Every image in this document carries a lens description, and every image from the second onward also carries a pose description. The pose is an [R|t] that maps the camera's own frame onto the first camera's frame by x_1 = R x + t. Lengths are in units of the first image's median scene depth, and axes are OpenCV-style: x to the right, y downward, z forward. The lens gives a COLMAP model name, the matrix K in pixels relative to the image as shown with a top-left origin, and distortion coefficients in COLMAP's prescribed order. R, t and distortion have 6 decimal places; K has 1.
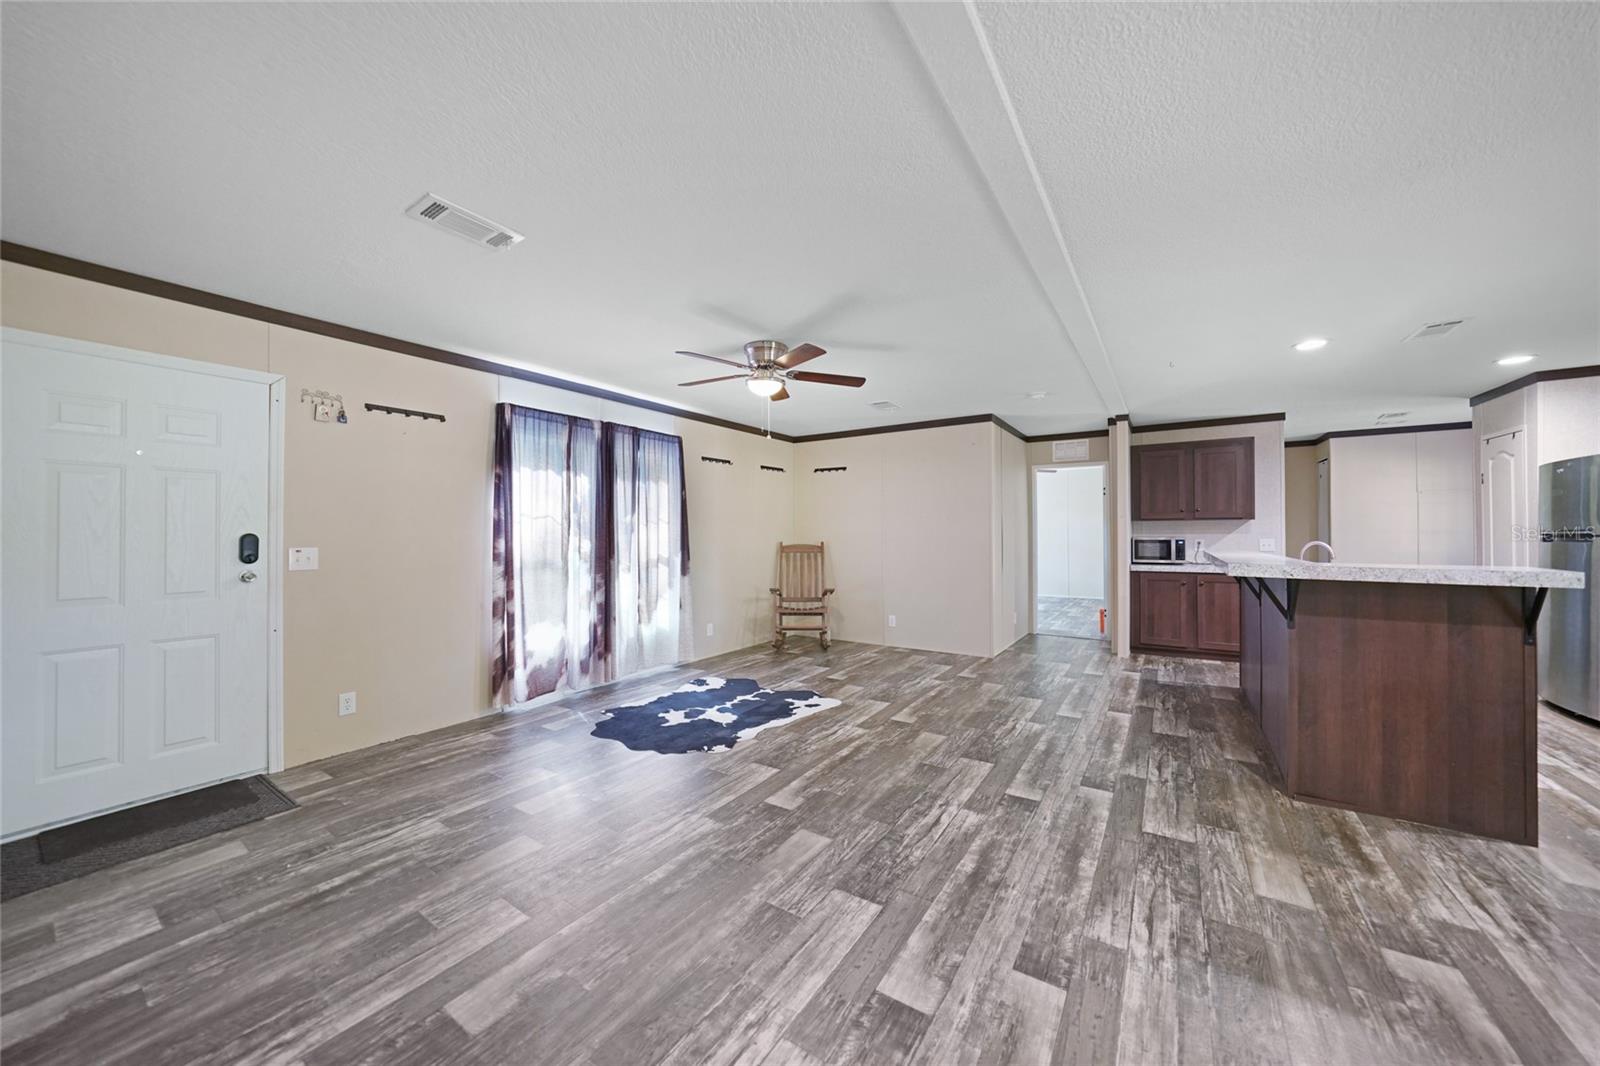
lens RADIAL K [[554.1, 0, 799.2], [0, 554.1, 528.1], [0, 0, 1]] dist [-0.028550, 0.006742]
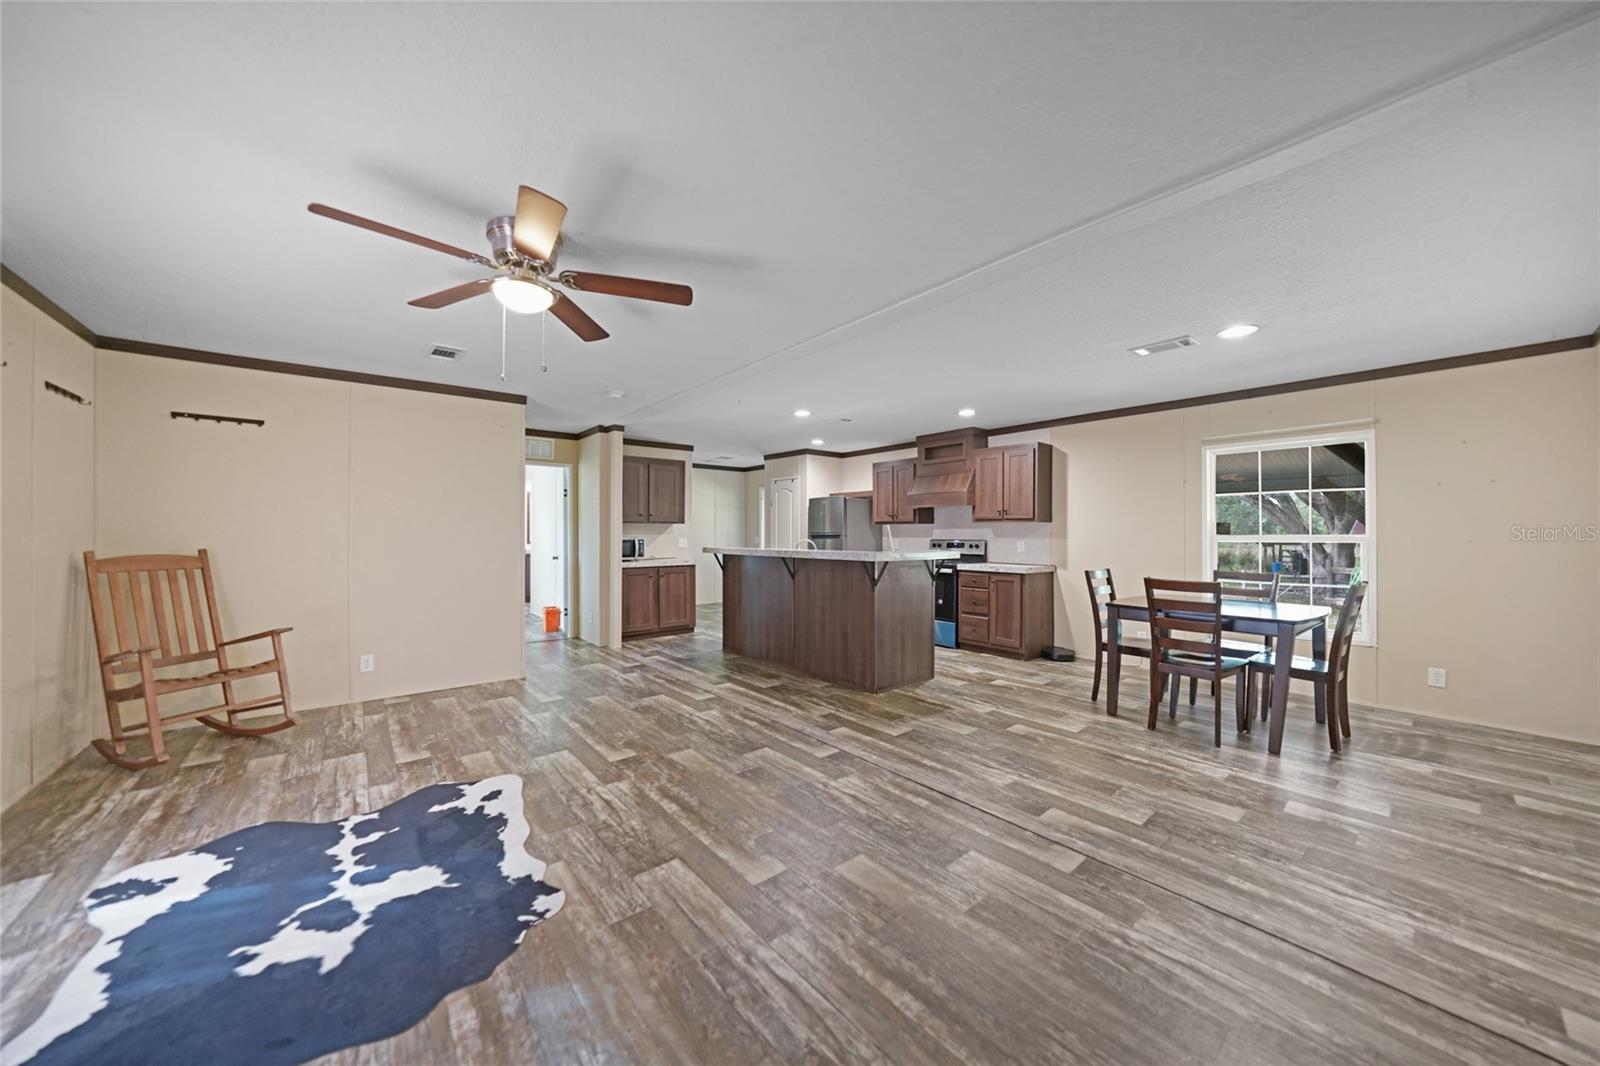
lens RADIAL K [[555.2, 0, 802.6], [0, 555.2, 529.2], [0, 0, 1]] dist [-0.028440, 0.006454]
pose [[0.286336, 0.008634, 0.958090, -0.520475], [-0.009649, 0.999935, -0.006128, 0.004199], [-0.958081, -0.007490, 0.286401, 0.482232]]
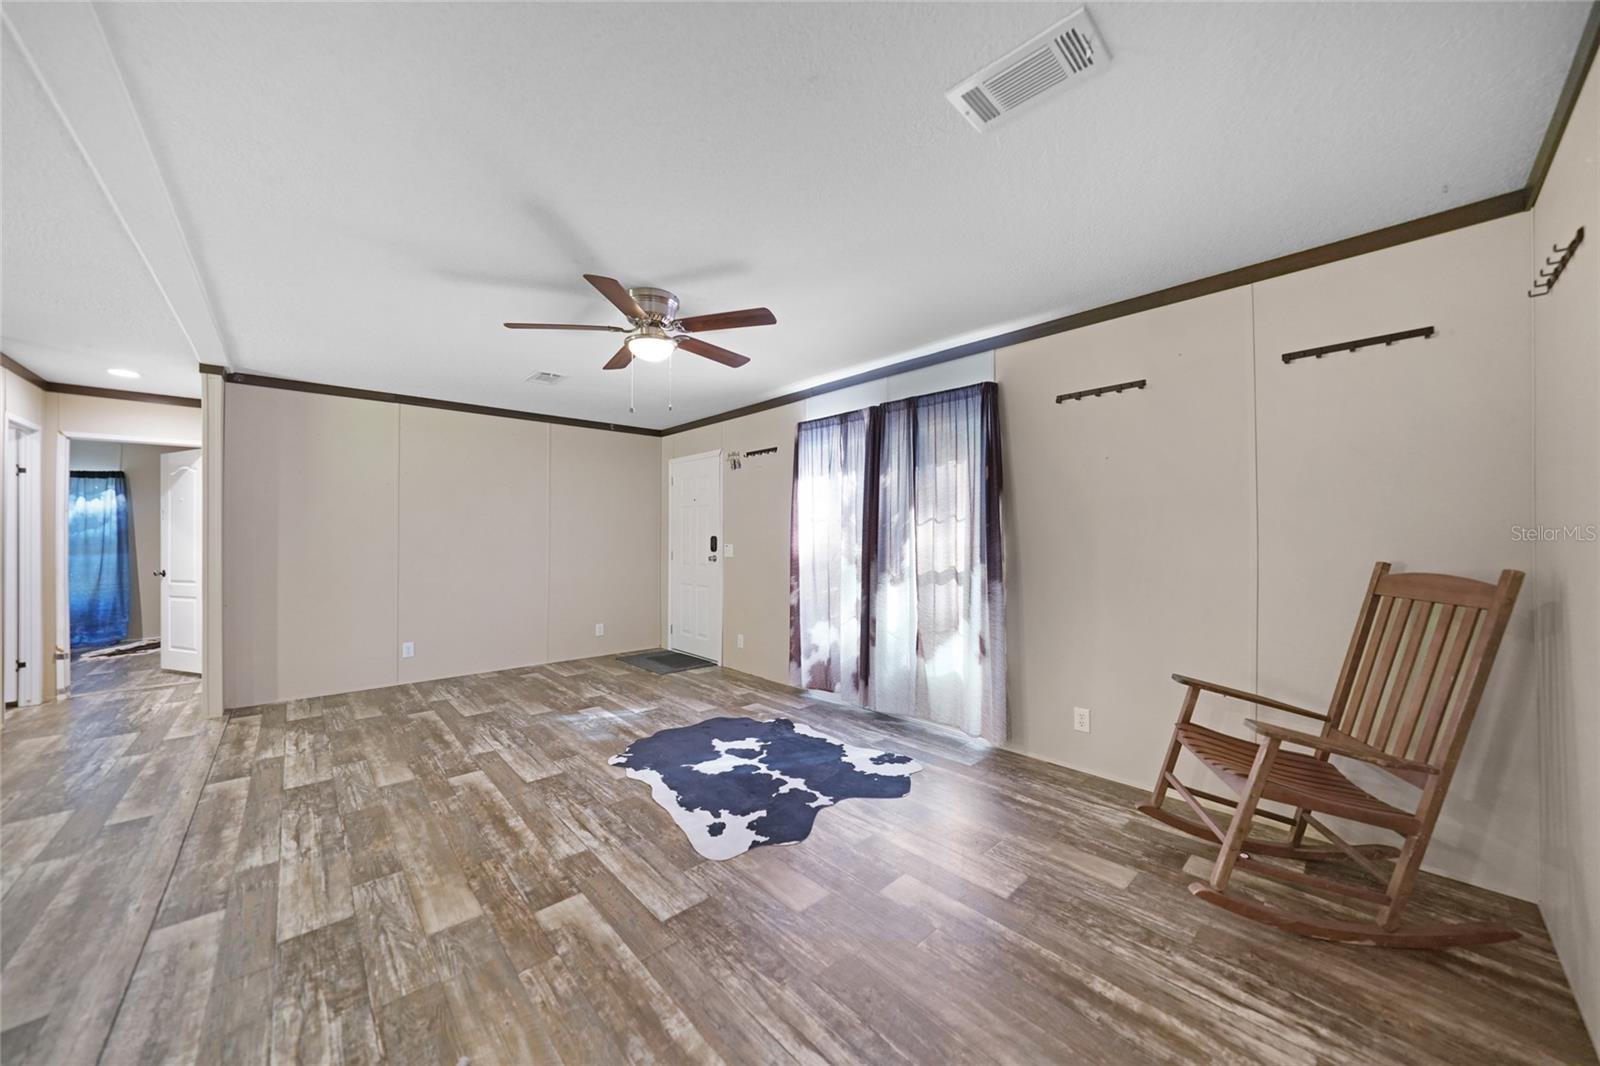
lens RADIAL K [[558.7, 0, 817.1], [0, 558.7, 533.0], [0, 0, 1]] dist [-0.035132, 0.006707]
pose [[-0.211618, -0.004583, -0.977342, 0.604209], [0.009008, 0.999937, -0.006639, 0.011719], [0.977311, -0.010209, -0.211563, 1.288231]]
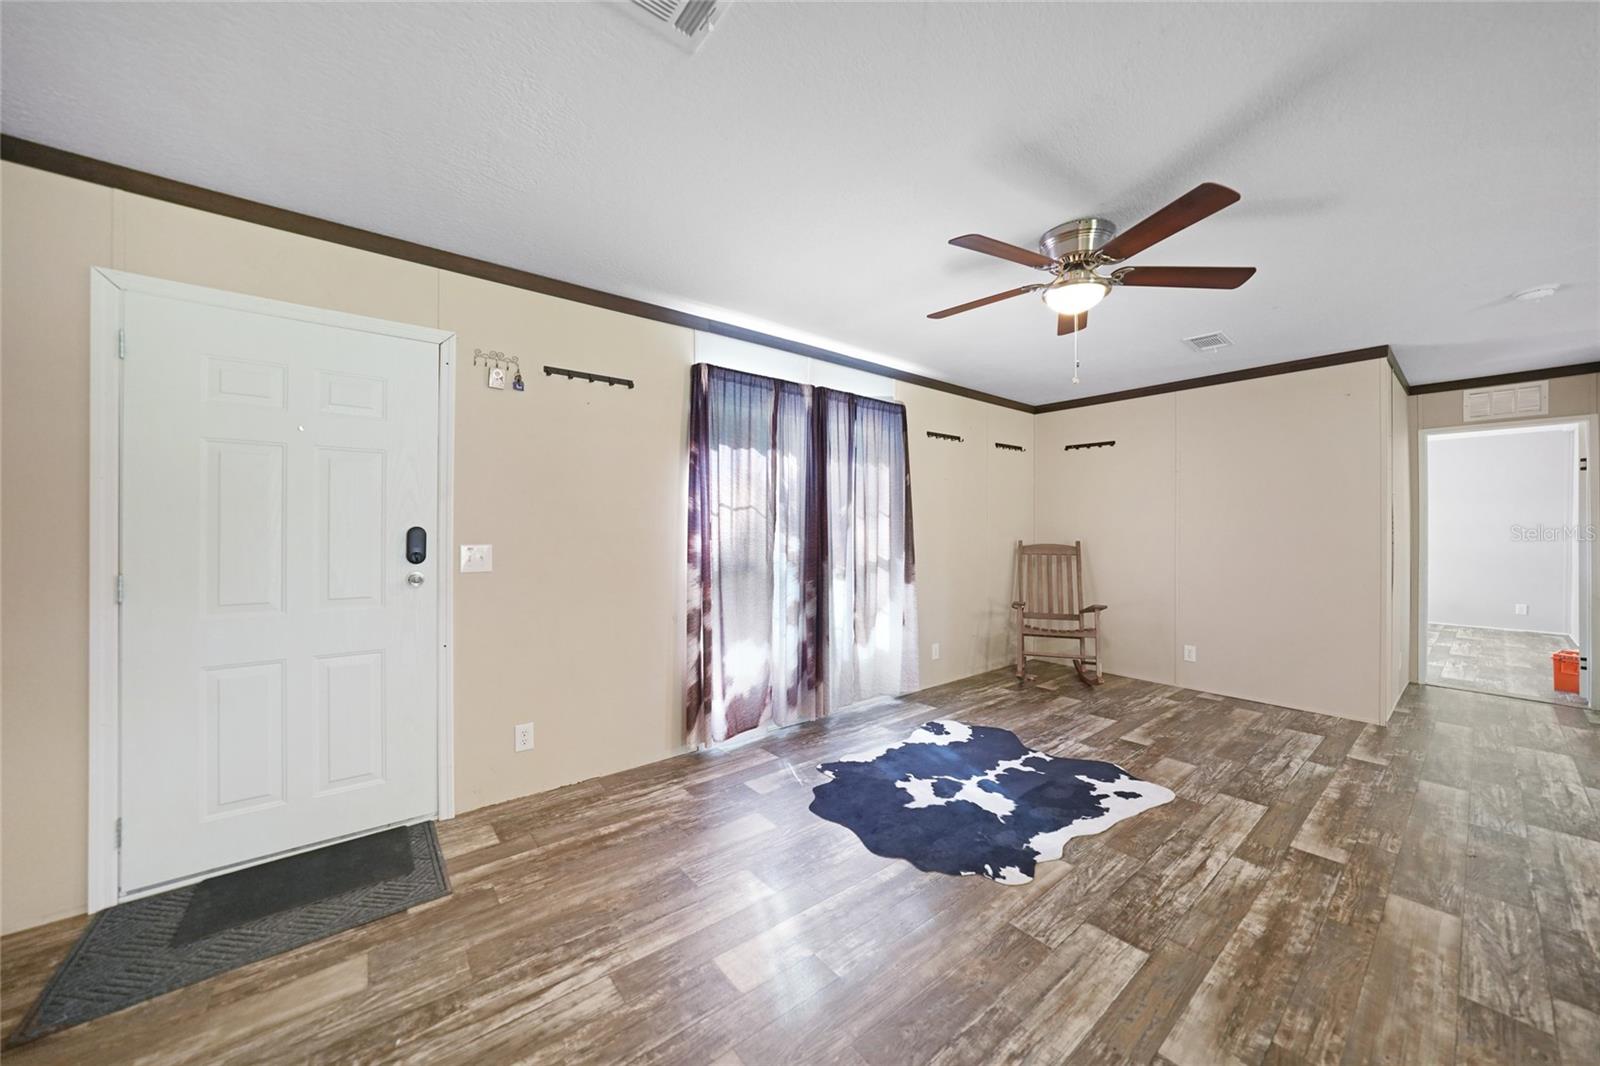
lens RADIAL K [[555.2, 0, 802.6], [0, 555.2, 529.2], [0, 0, 1]] dist [-0.028440, 0.006454]
pose [[0.953236, 0.005990, -0.302166, -0.155161], [-0.003091, 0.999945, 0.010072, 0.002541], [0.302210, -0.008667, 0.953202, 0.283525]]
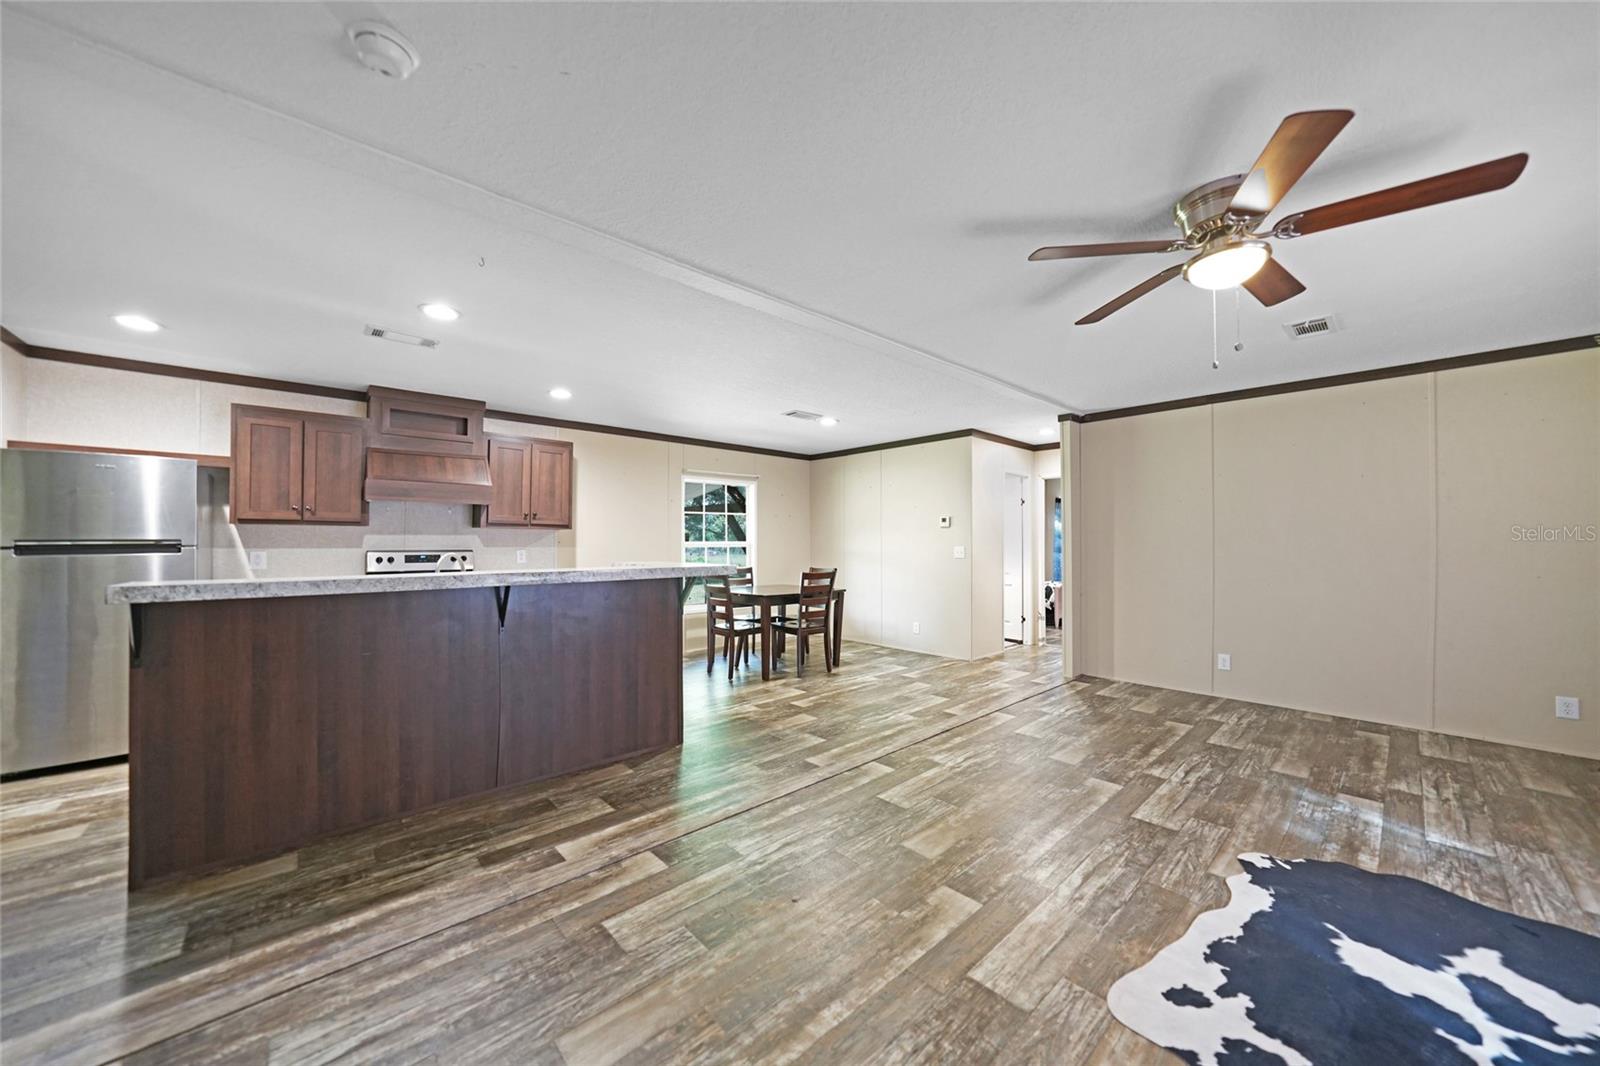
lens RADIAL K [[566.7, 0, 796.0], [0, 566.7, 492.7], [0, 0, 1]] dist [-0.018872, 0.004826]
pose [[-0.971310, 0.021899, 0.236808, 0.194847], [-0.000834, 0.995432, -0.095474, 0.013821], [-0.237816, -0.092933, -0.966854, 1.532389]]
